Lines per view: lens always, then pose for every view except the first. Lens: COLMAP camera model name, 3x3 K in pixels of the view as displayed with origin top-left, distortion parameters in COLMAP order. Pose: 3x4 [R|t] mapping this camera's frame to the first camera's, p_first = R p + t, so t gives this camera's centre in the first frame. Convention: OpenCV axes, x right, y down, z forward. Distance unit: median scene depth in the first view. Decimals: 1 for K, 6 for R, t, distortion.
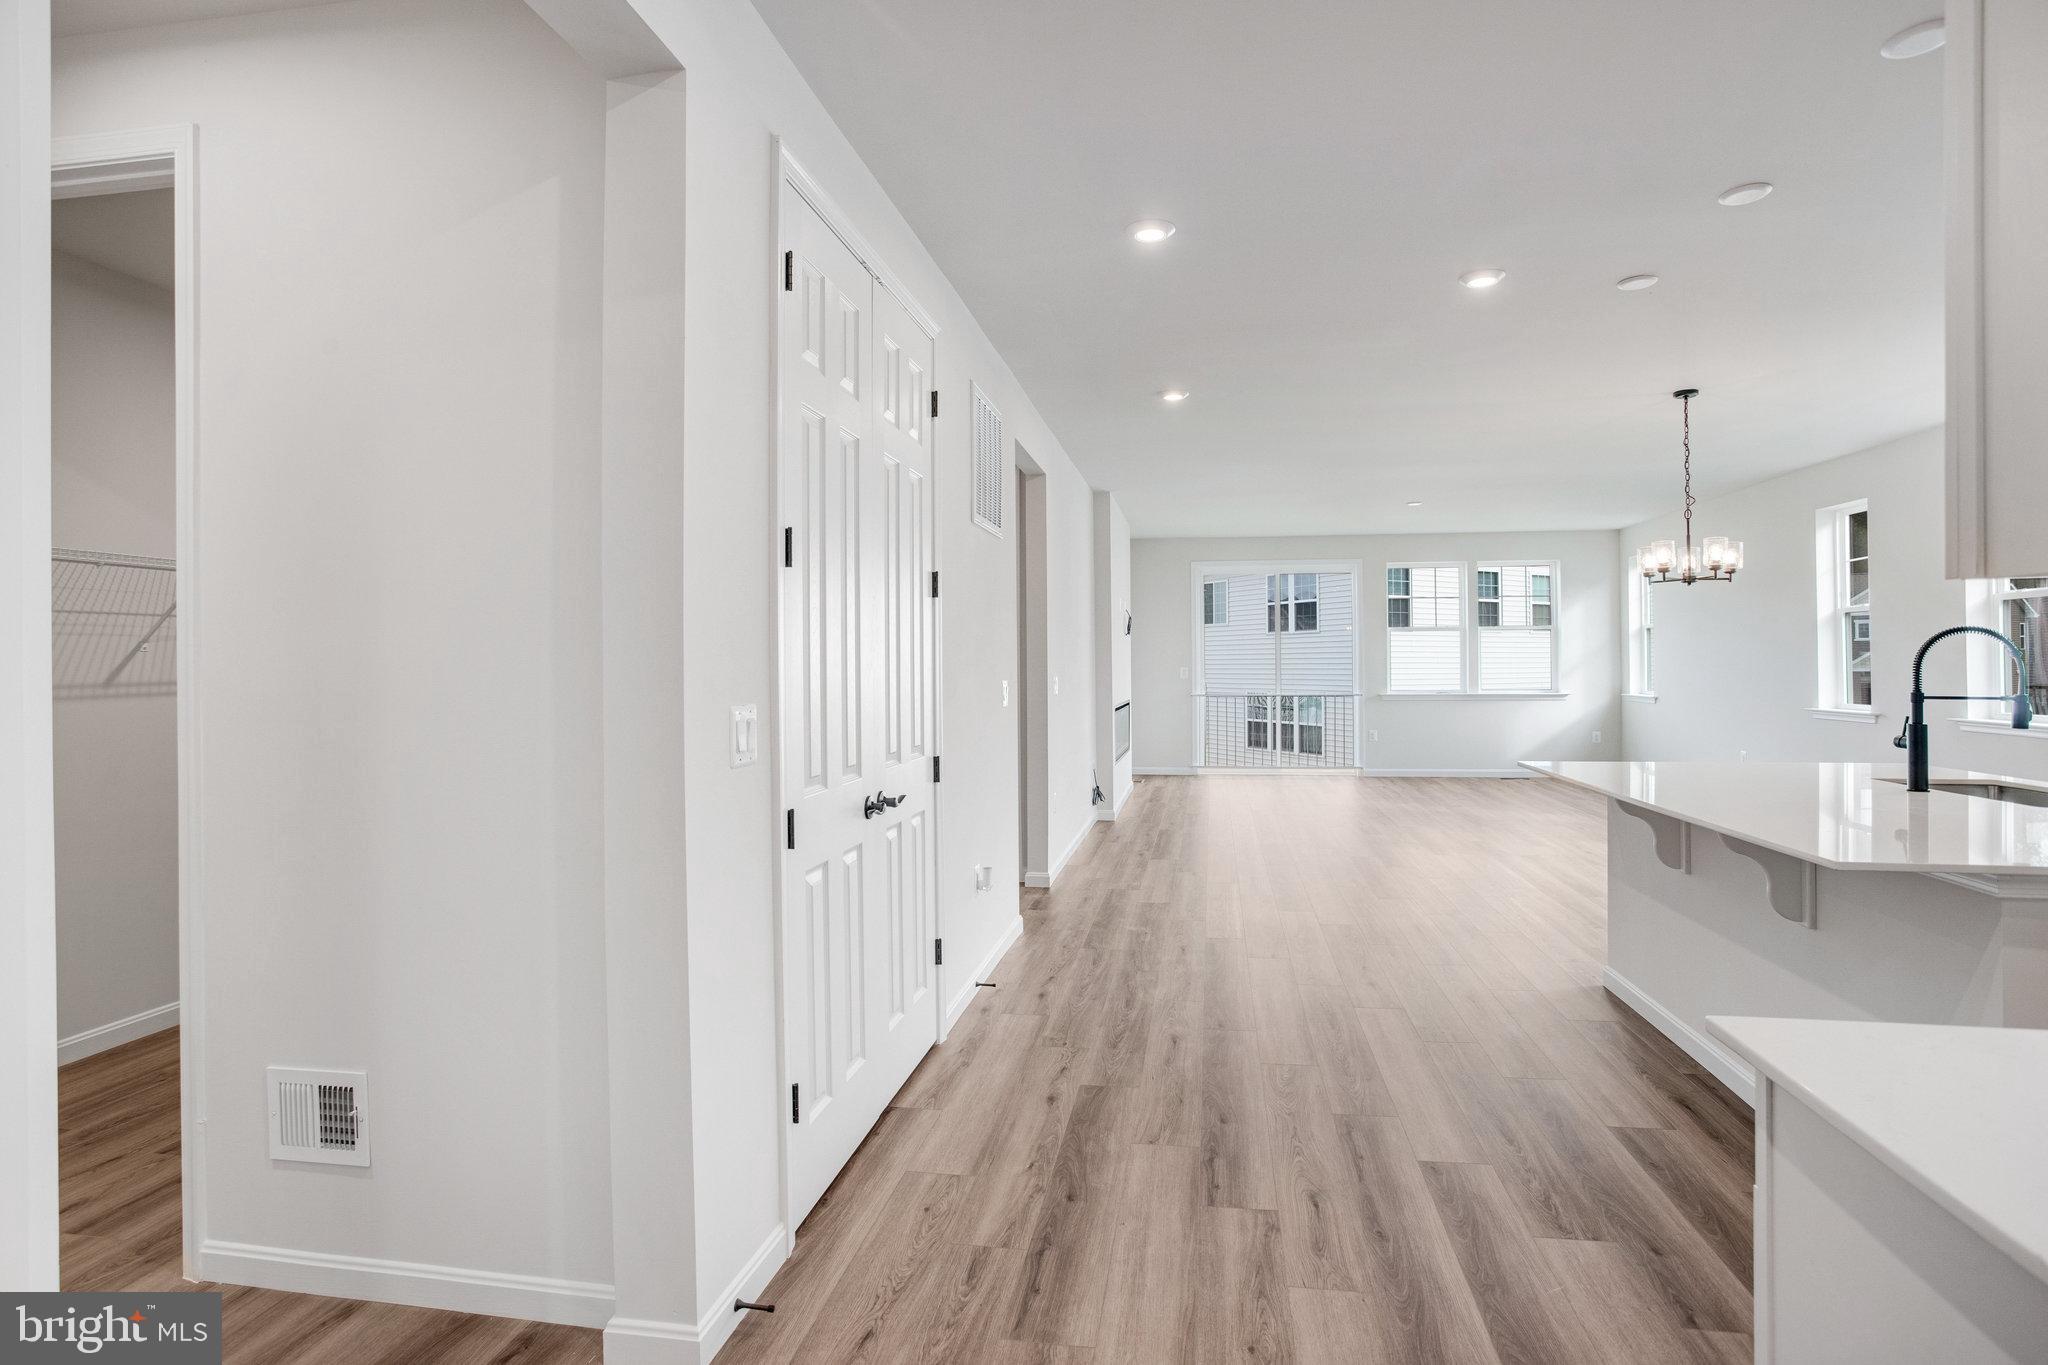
lens RADIAL K [[994.7, 0, 1024.5], [0, 994.7, 665.4], [0, 0, 1]] dist [-0.075512, 0.035859]
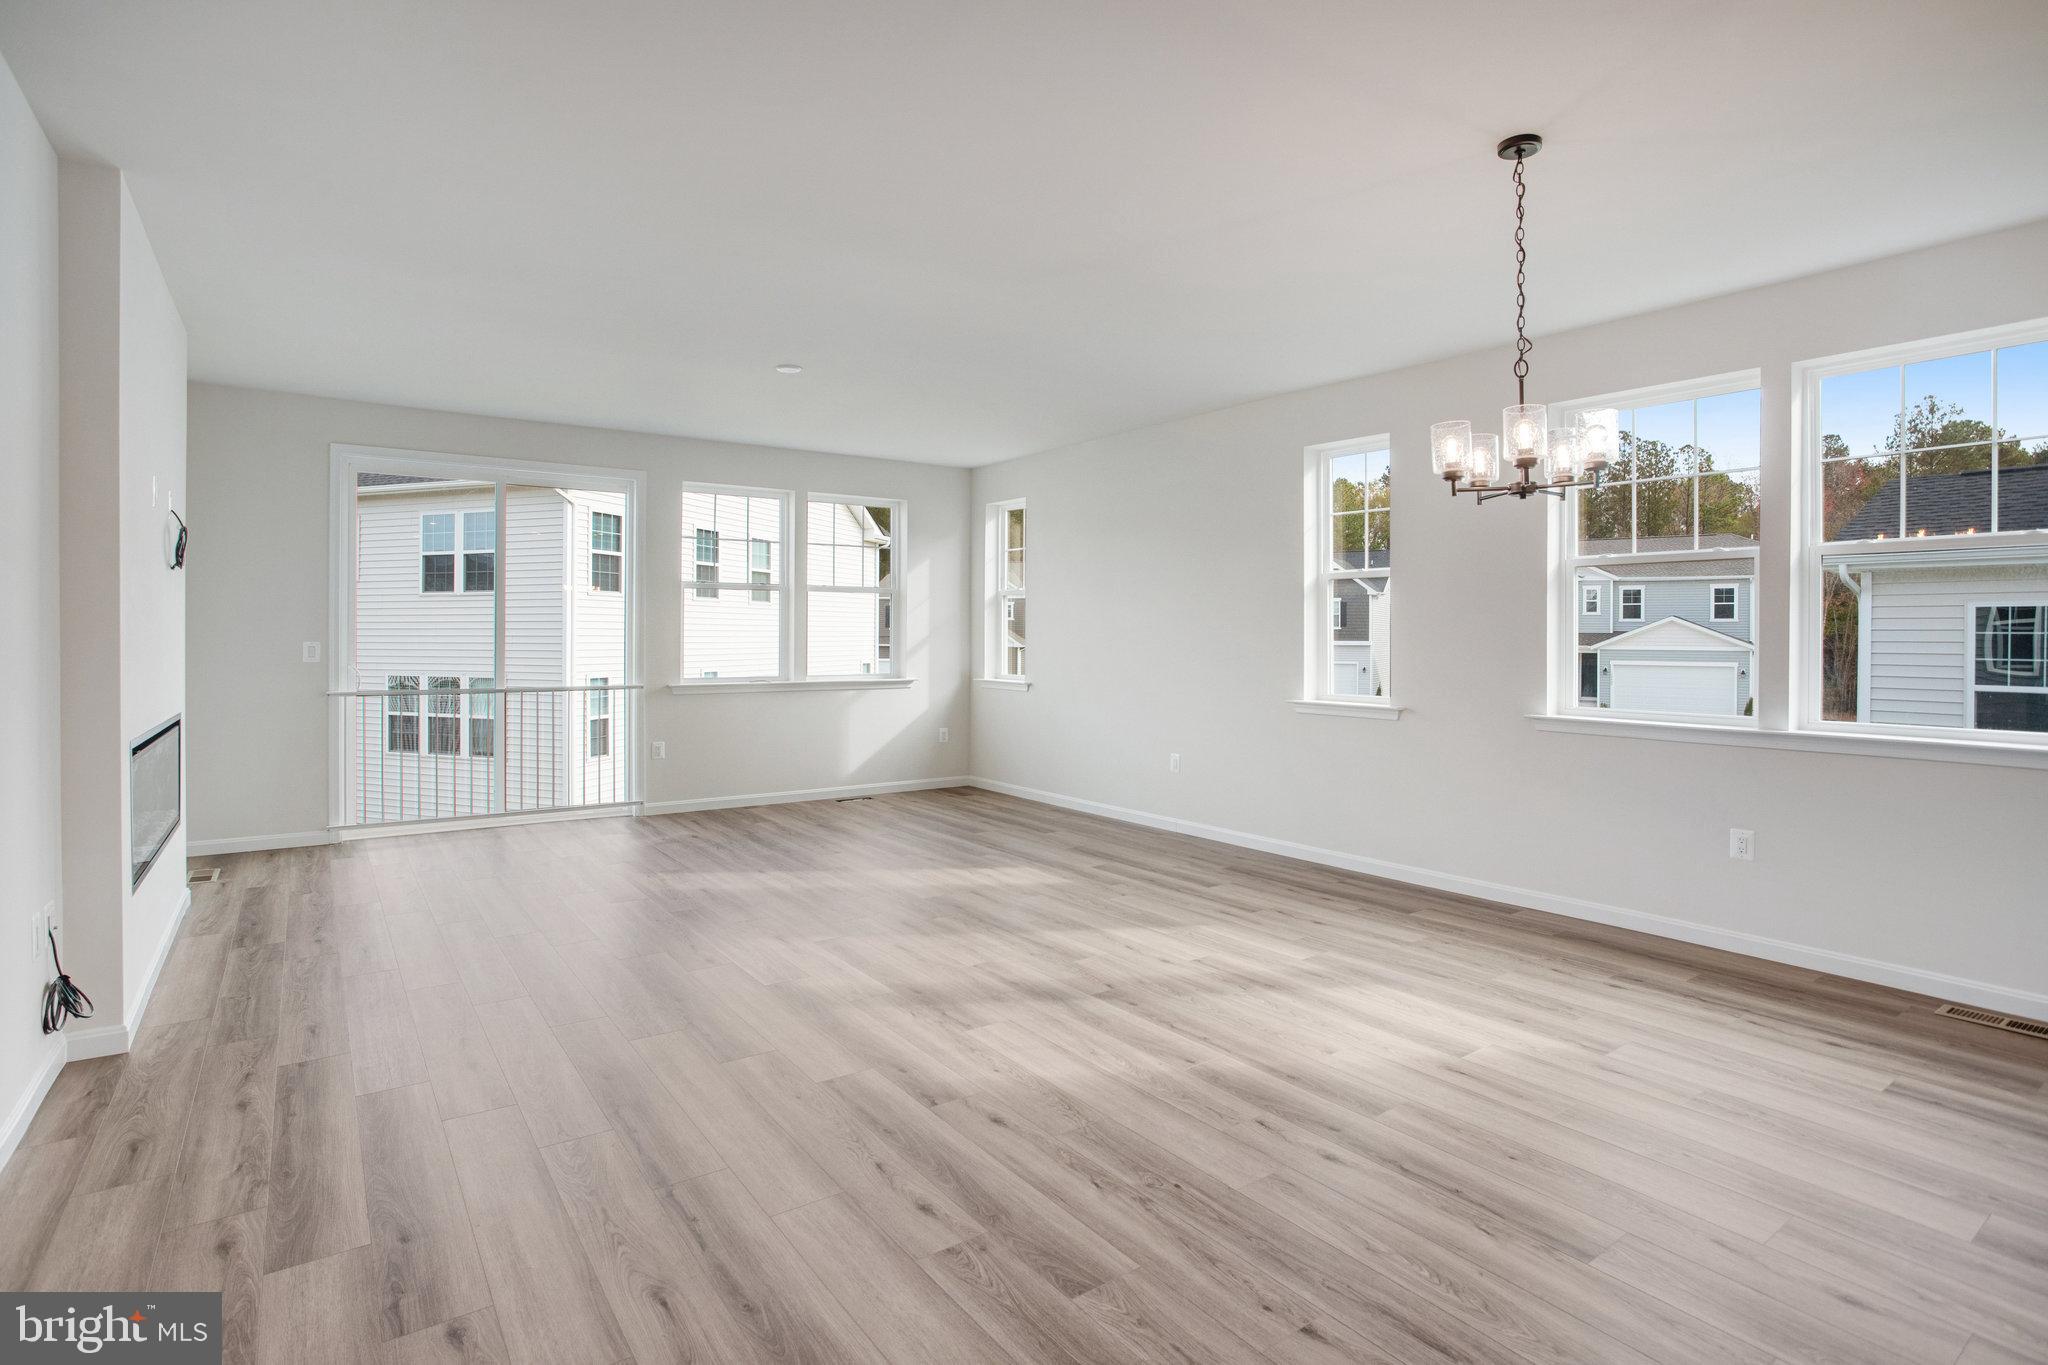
lens RADIAL K [[1029.1, 0, 1022.6], [0, 1029.1, 642.3], [0, 0, 1]] dist [-0.066425, 0.030572]
pose [[0.693374, 0.004544, 0.720564, 0.088586], [-0.007560, 0.999971, 0.000968, -0.002480], [-0.720538, -0.006119, 0.693388, 0.810496]]
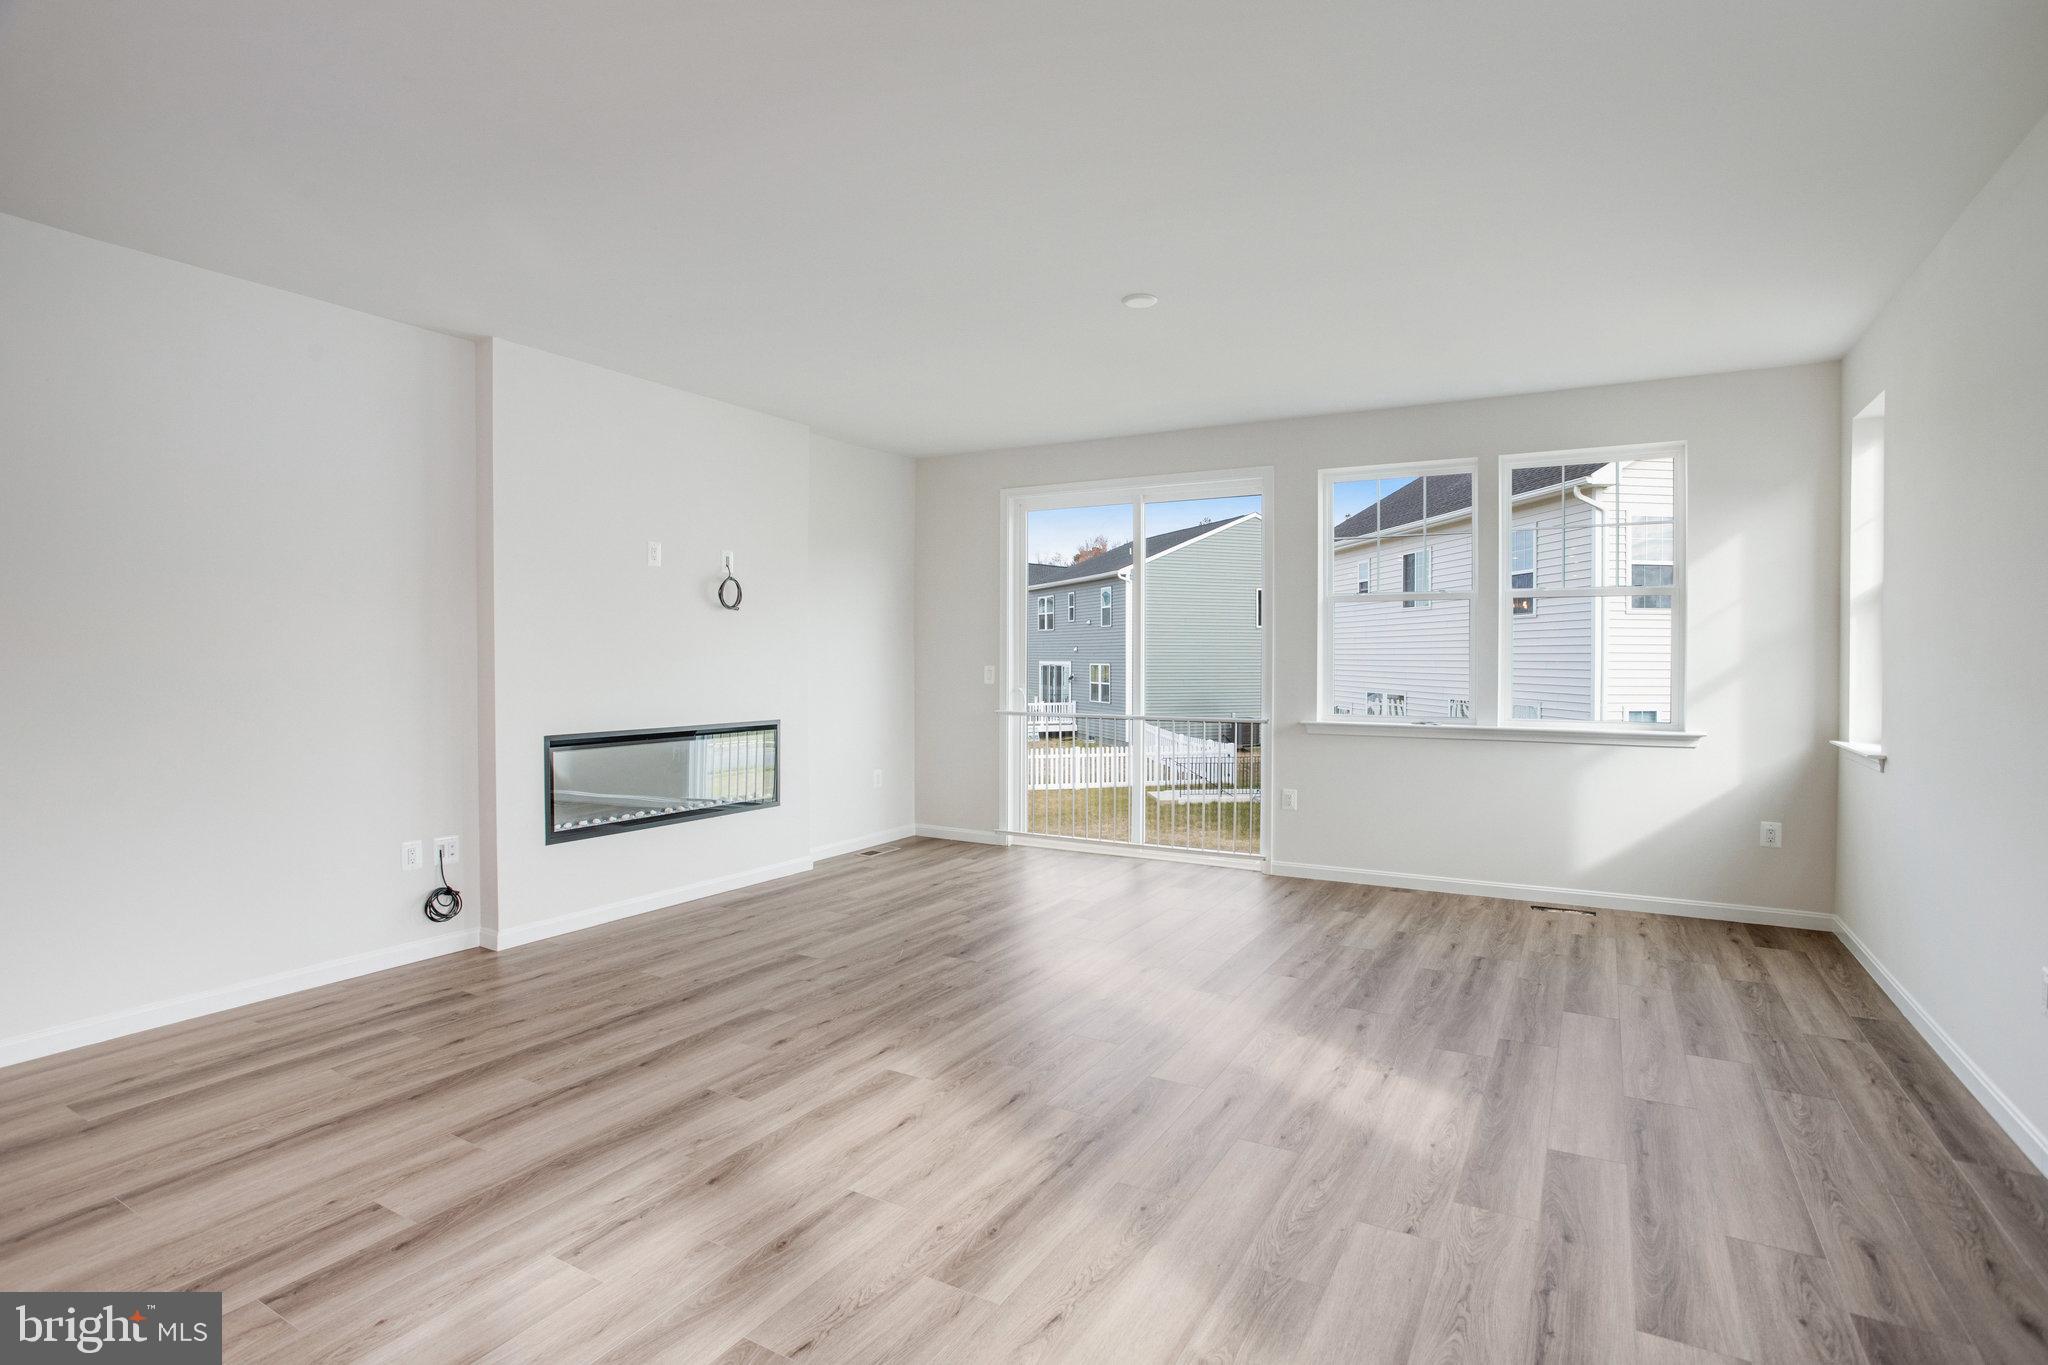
lens RADIAL K [[1010.7, 0, 1024.0], [0, 1010.7, 672.6], [0, 0, 1]] dist [-0.065431, 0.026802]
pose [[0.941763, 0.013520, -0.336005, 0.866094], [-0.008675, 0.999836, 0.015917, -0.008695], [0.336165, -0.012075, 0.941726, 0.967238]]
